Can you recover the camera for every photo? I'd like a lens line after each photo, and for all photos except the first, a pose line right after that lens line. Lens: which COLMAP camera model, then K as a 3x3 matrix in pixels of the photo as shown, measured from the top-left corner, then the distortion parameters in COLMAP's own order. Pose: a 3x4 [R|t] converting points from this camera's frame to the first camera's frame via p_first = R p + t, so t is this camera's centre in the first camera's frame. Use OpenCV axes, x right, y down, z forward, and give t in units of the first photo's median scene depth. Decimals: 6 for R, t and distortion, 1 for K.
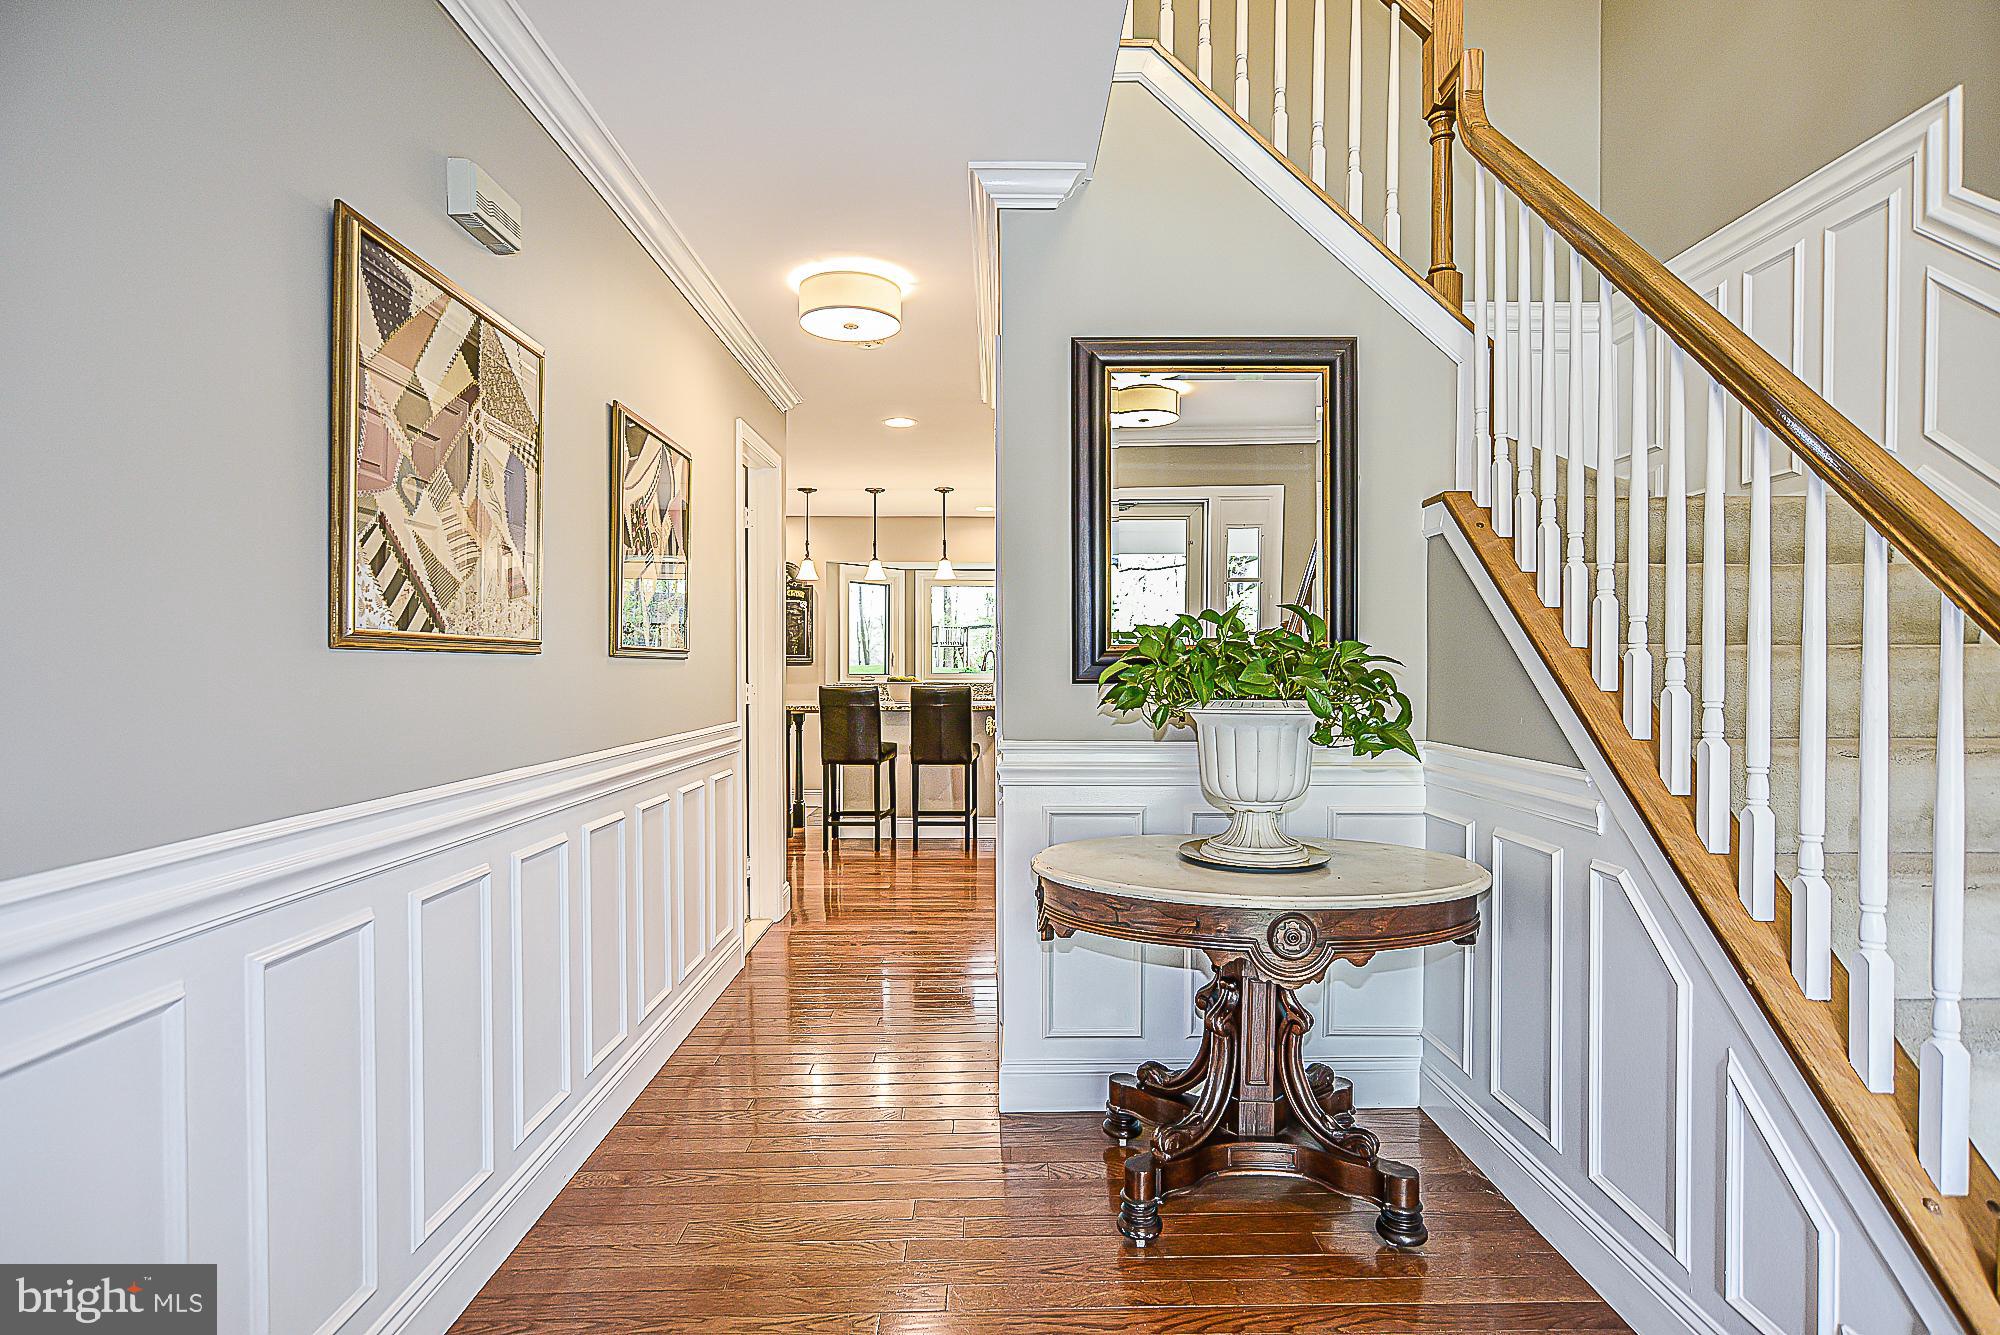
lens RADIAL K [[994.0, 0, 1002.6], [0, 994.0, 680.3], [0, 0, 1]] dist [-0.016659, 0.015286]
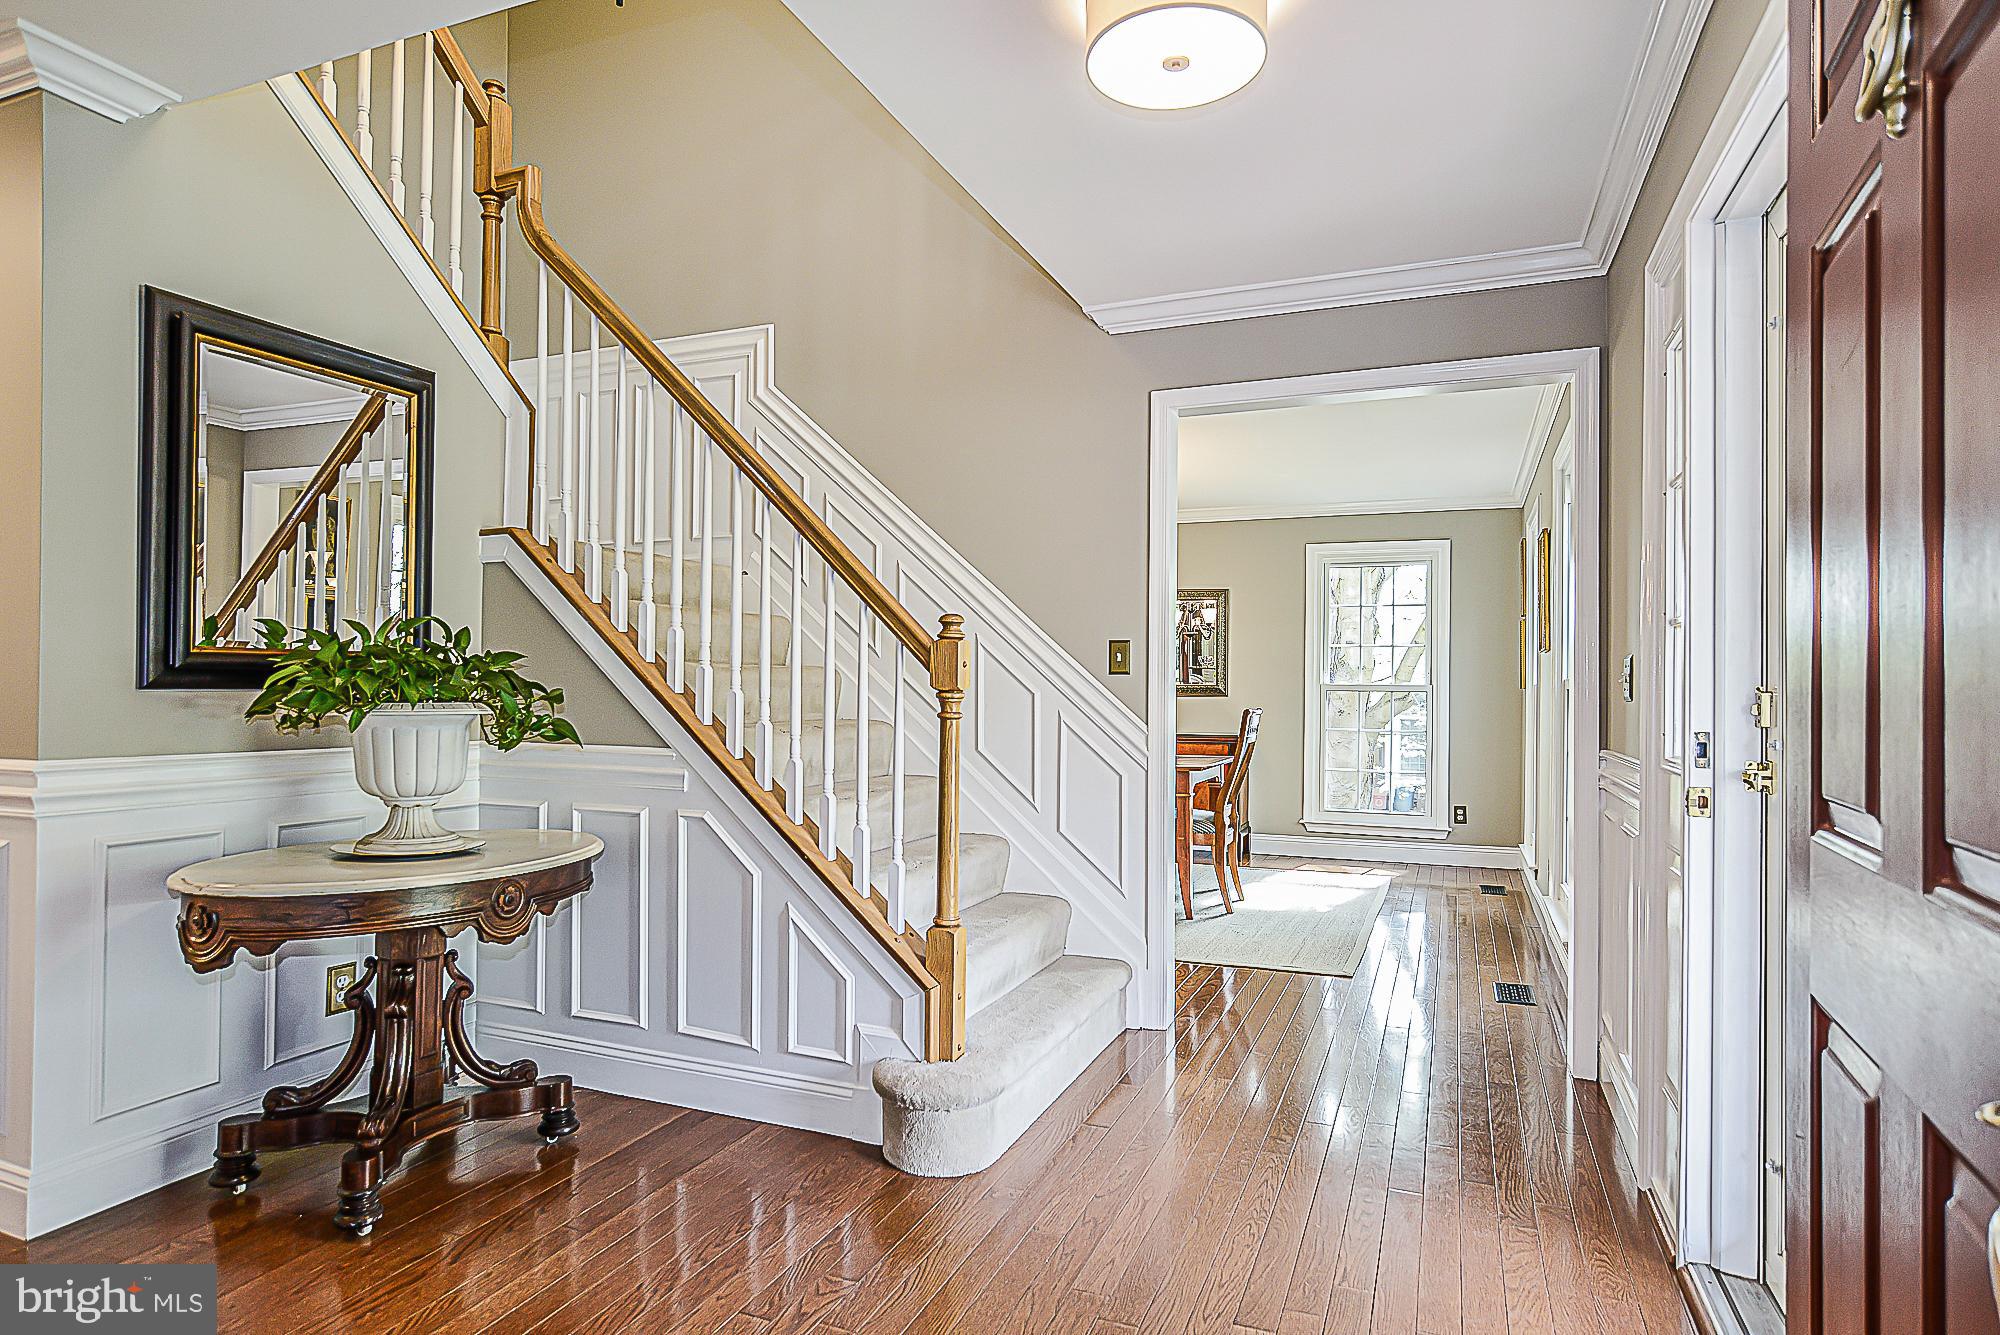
lens RADIAL K [[1097.7, 0, 997.9], [0, 1097.7, 673.4], [0, 0, 1]] dist [-0.023795, 0.018970]
pose [[0.400328, 0.016053, 0.916231, -0.547025], [0.004996, 0.999793, -0.019699, 0.013582], [-0.916358, 0.012463, 0.400166, -0.051324]]
